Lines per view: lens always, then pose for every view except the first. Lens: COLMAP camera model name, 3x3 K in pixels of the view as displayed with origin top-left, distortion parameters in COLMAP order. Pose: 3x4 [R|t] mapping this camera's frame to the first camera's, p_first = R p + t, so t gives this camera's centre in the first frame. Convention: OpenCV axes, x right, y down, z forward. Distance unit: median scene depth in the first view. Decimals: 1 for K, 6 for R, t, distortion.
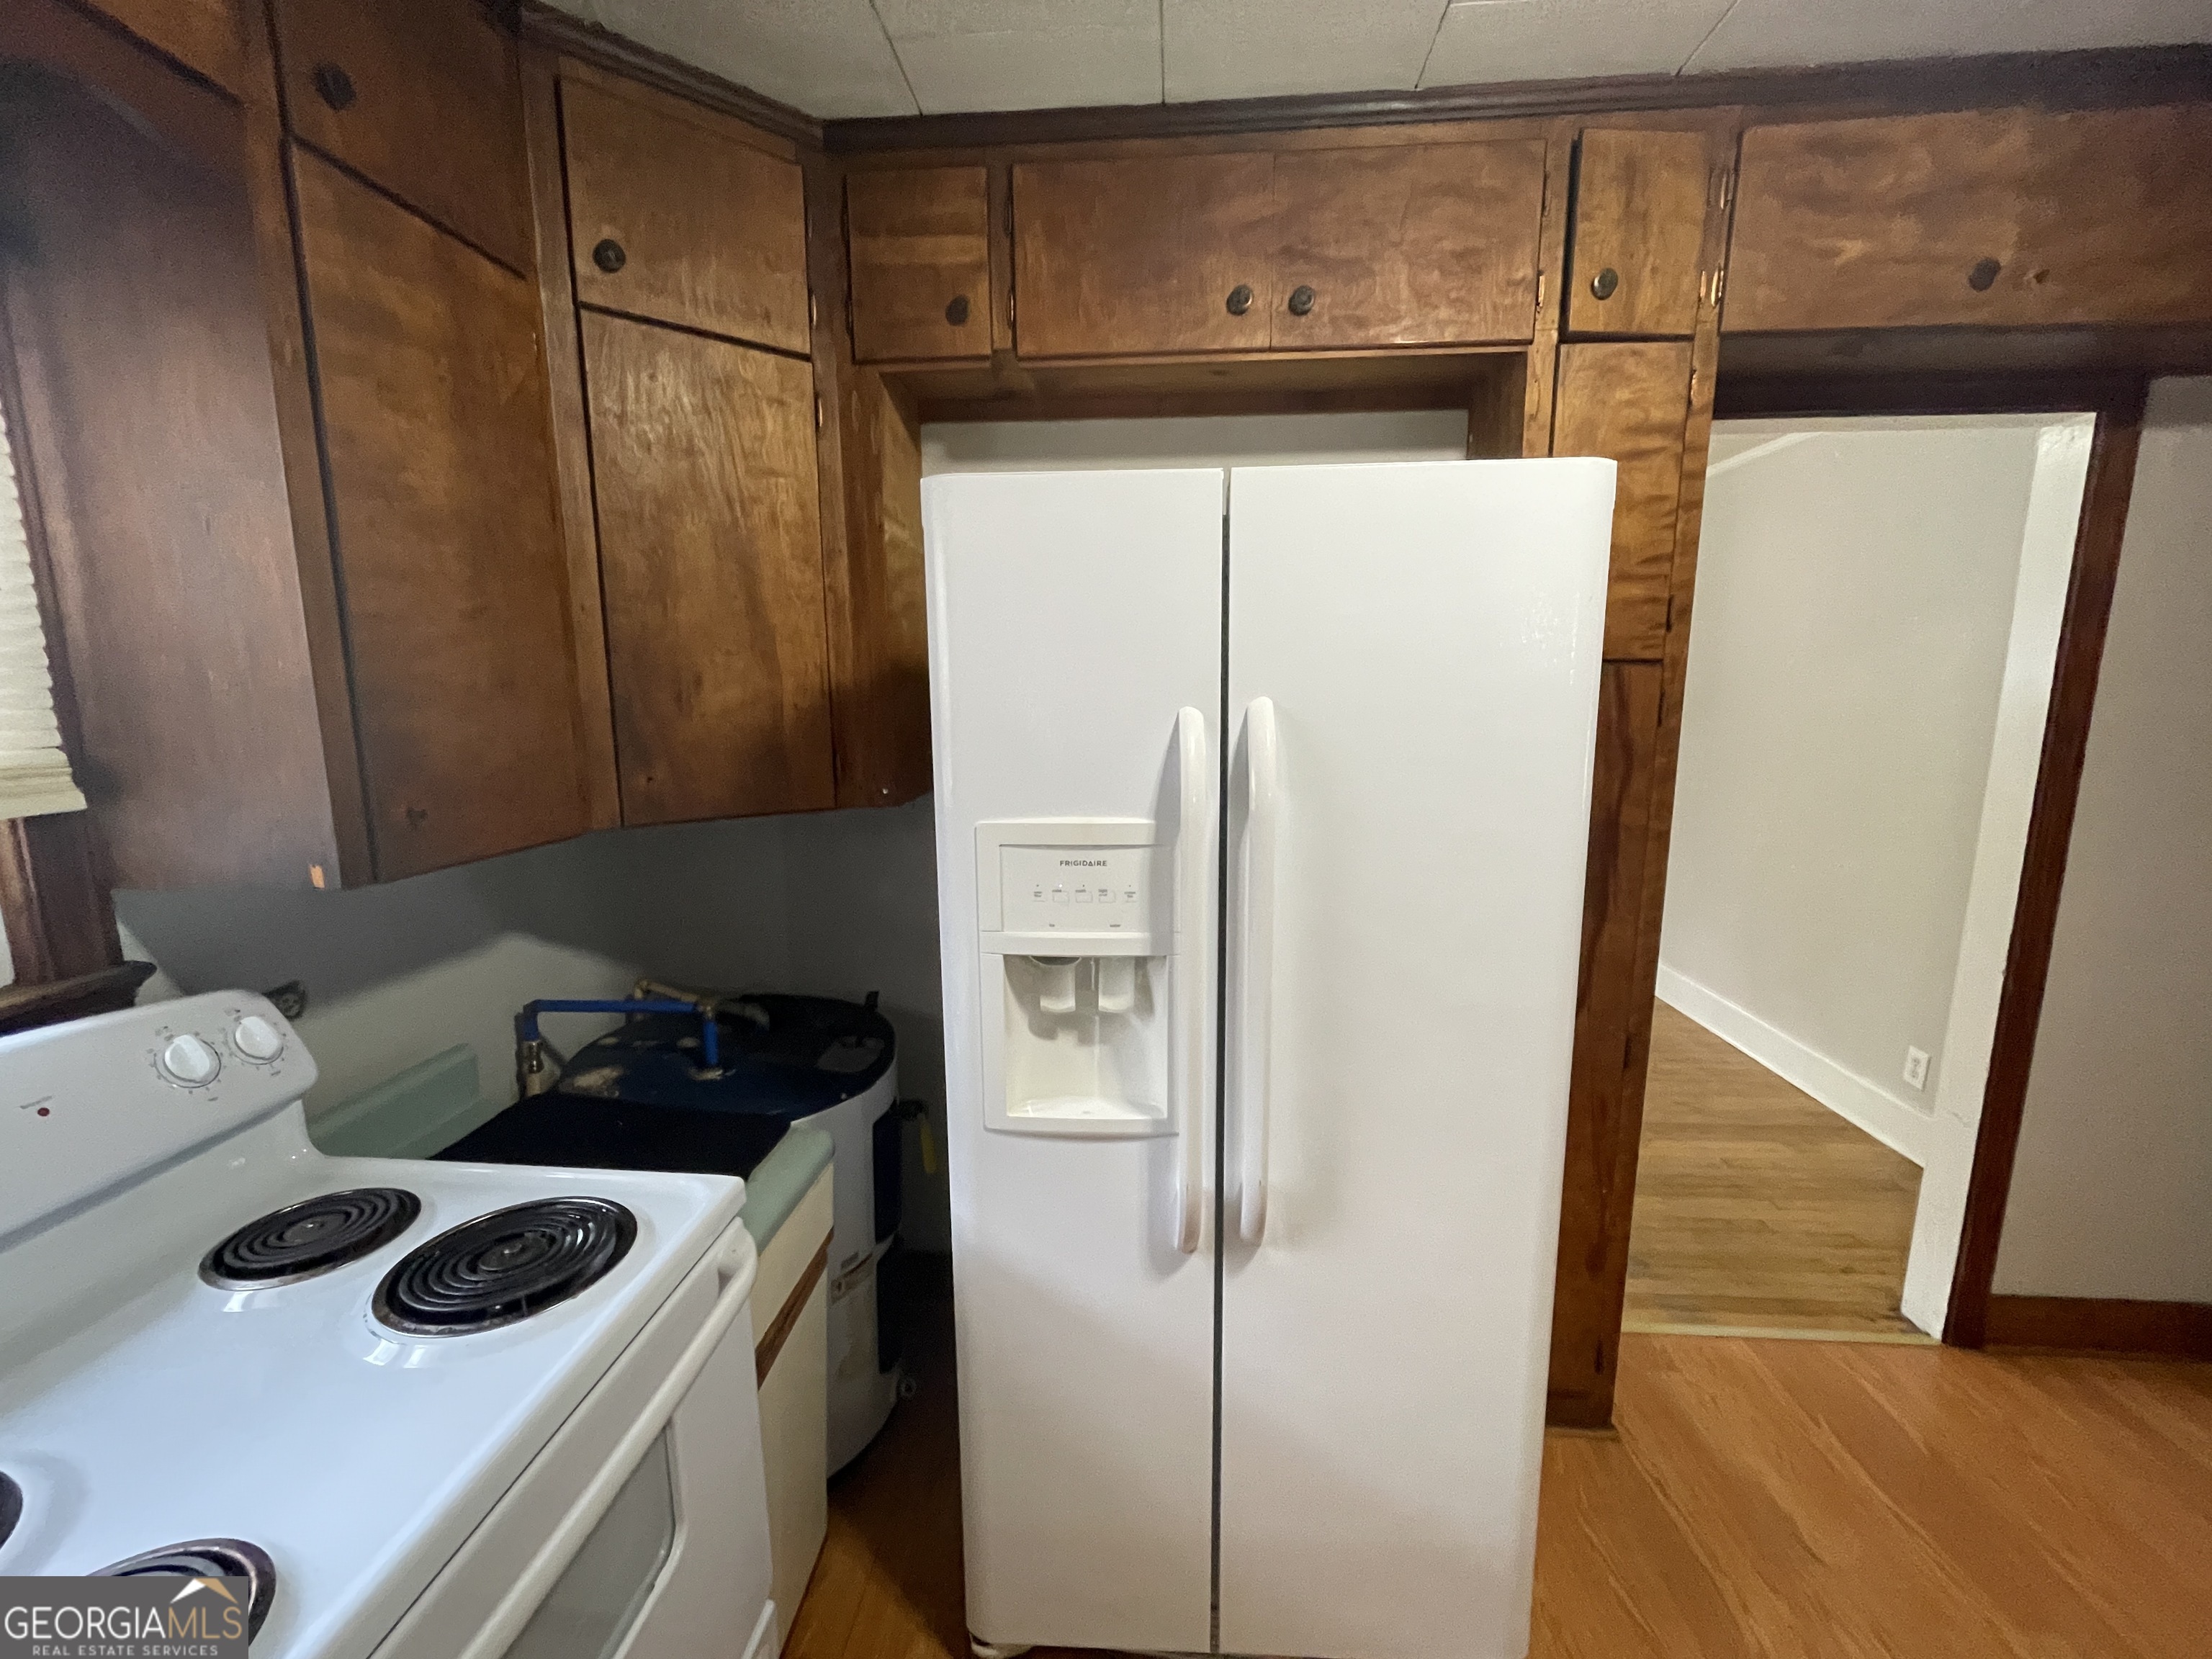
lens RADIAL K [[898.1, 0, 1106.8], [0, 898.1, 825.0], [0, 0, 1]] dist [-0.000798, 0.000211]
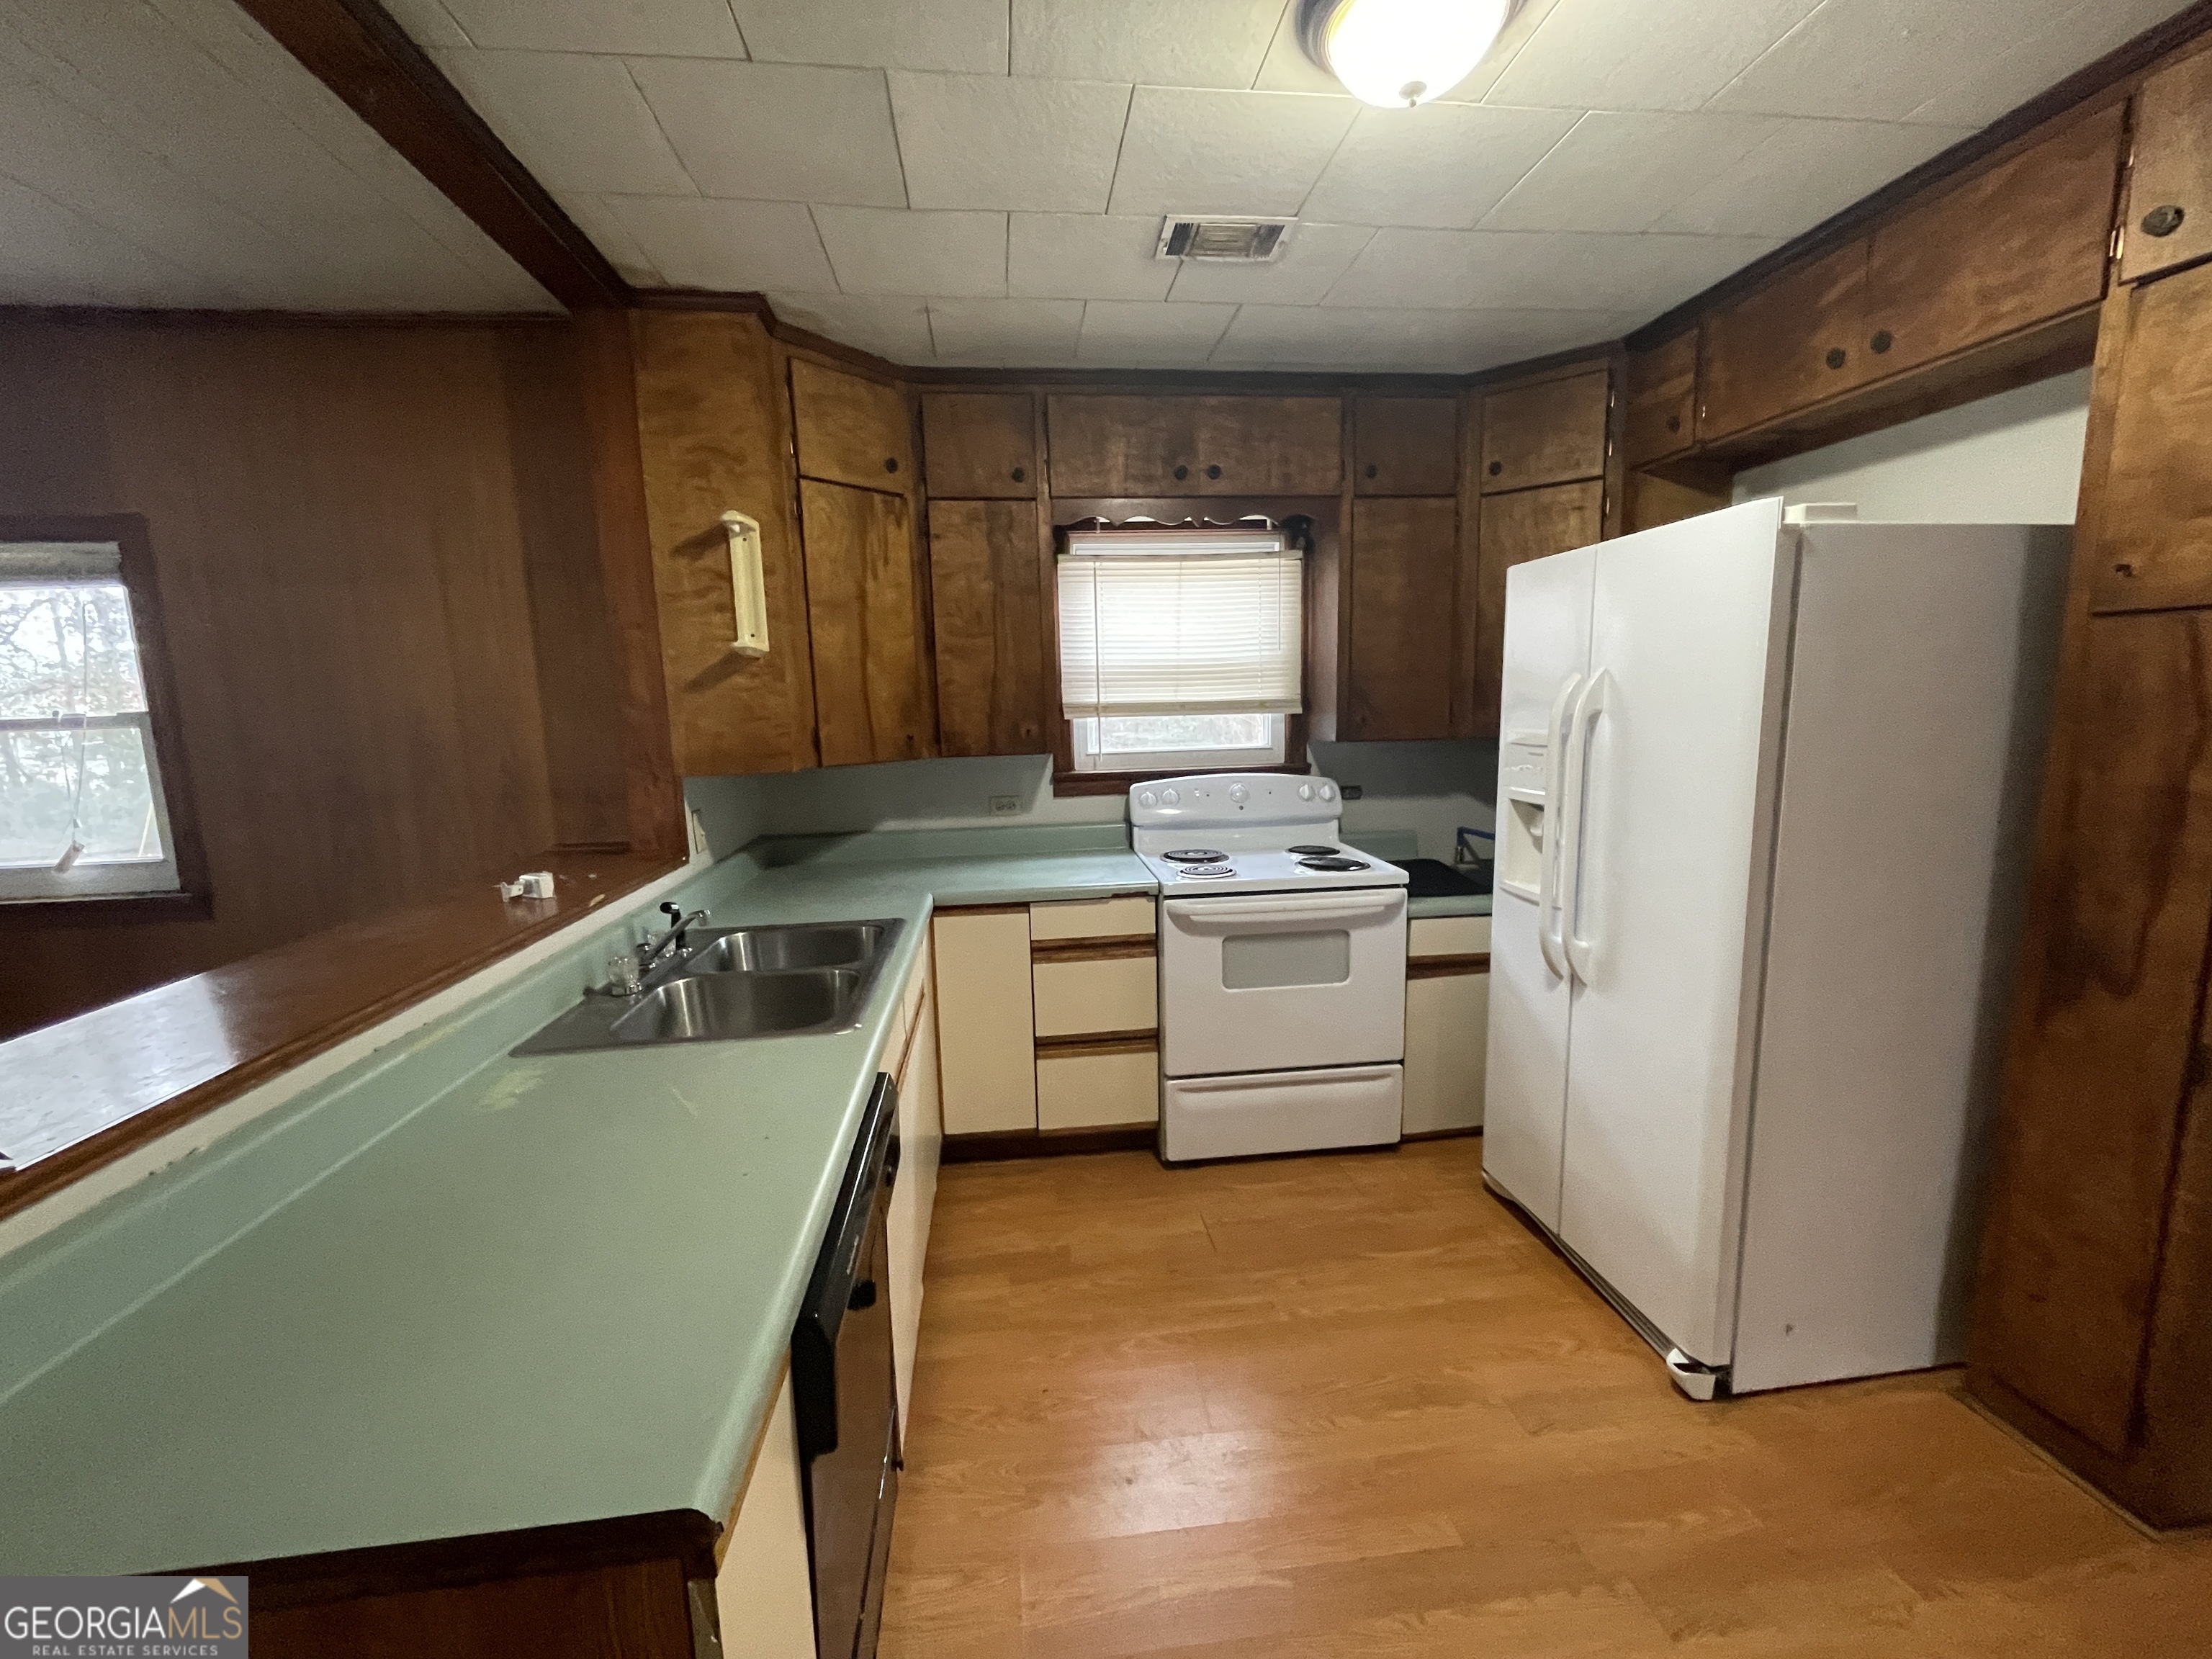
lens RADIAL K [[898.1, 0, 1108.6], [0, 898.1, 831.3], [0, 0, 1]] dist [-0.000798, 0.000211]
pose [[0.191423, 0.143682, -0.970934, 1.320279], [-0.128559, 0.984375, 0.120325, 0.070767], [0.973052, 0.101789, 0.206903, -0.225980]]
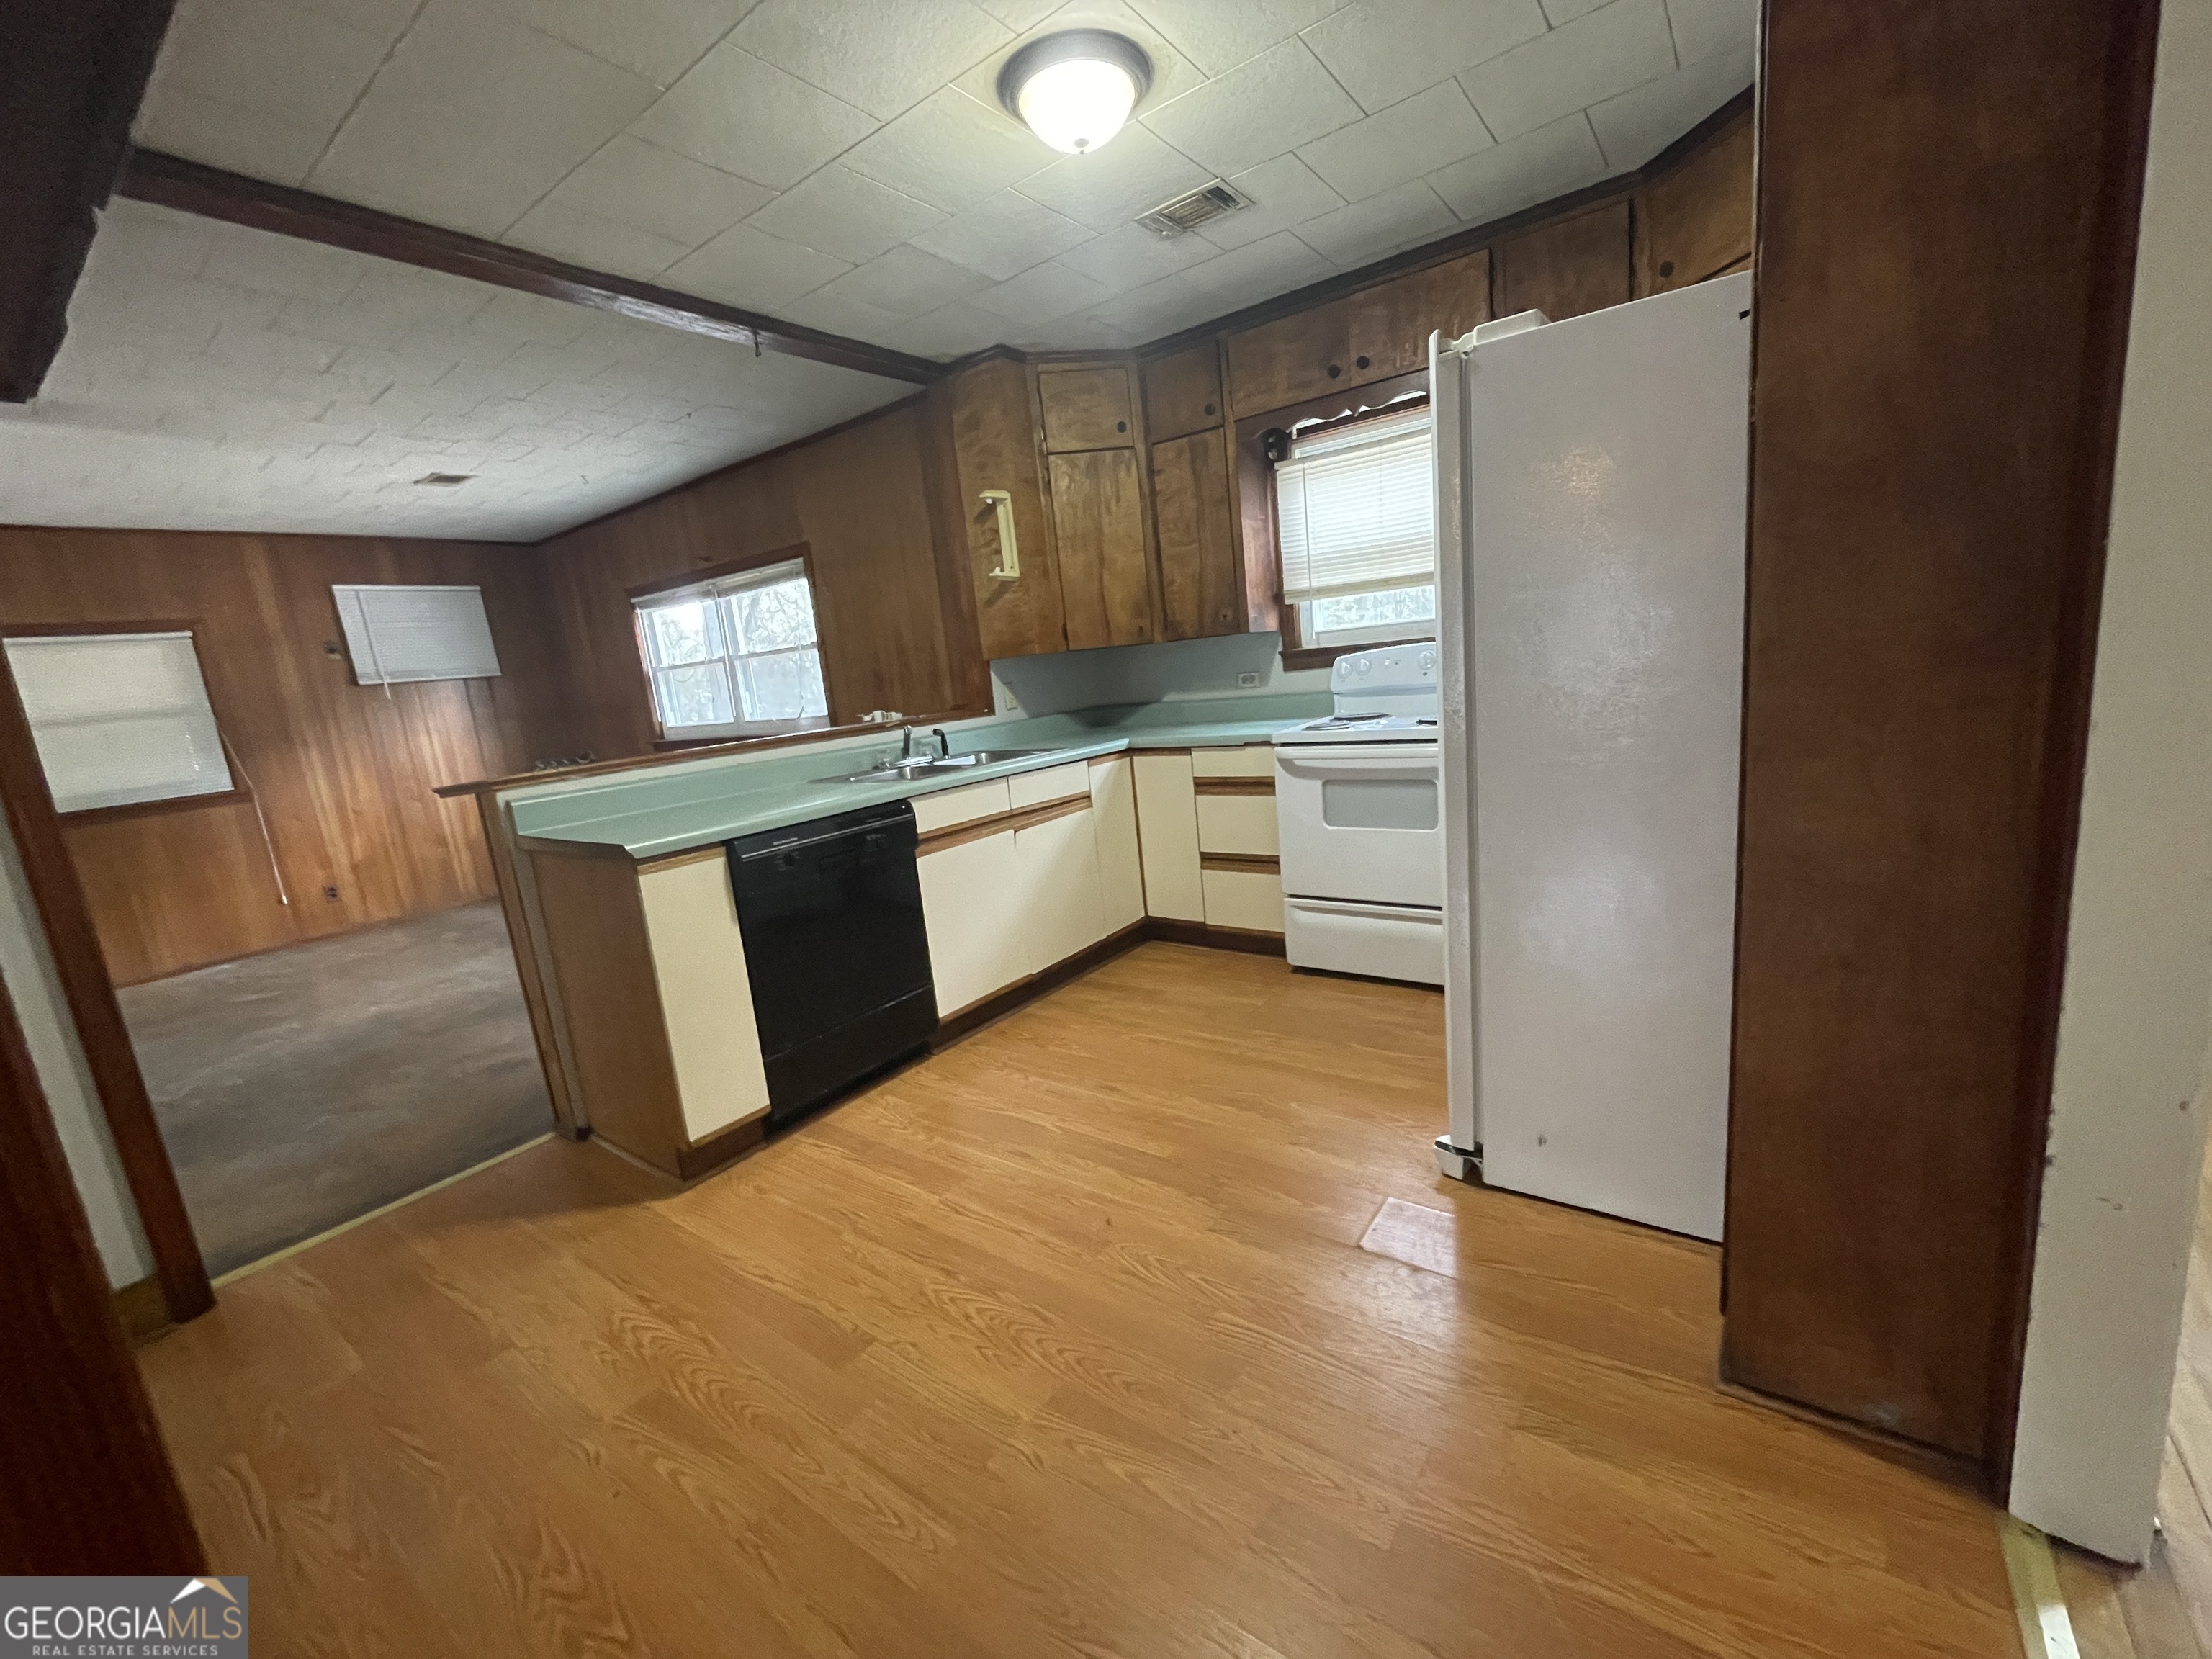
lens RADIAL K [[898.1, 0, 1105.2], [0, 898.1, 830.5], [0, 0, 1]] dist [-0.000798, 0.000211]
pose [[-0.529312, 0.215444, -0.820617, 1.686142], [-0.030689, 0.961727, 0.272286, 0.017895], [0.847872, 0.169308, -0.502441, 1.069314]]
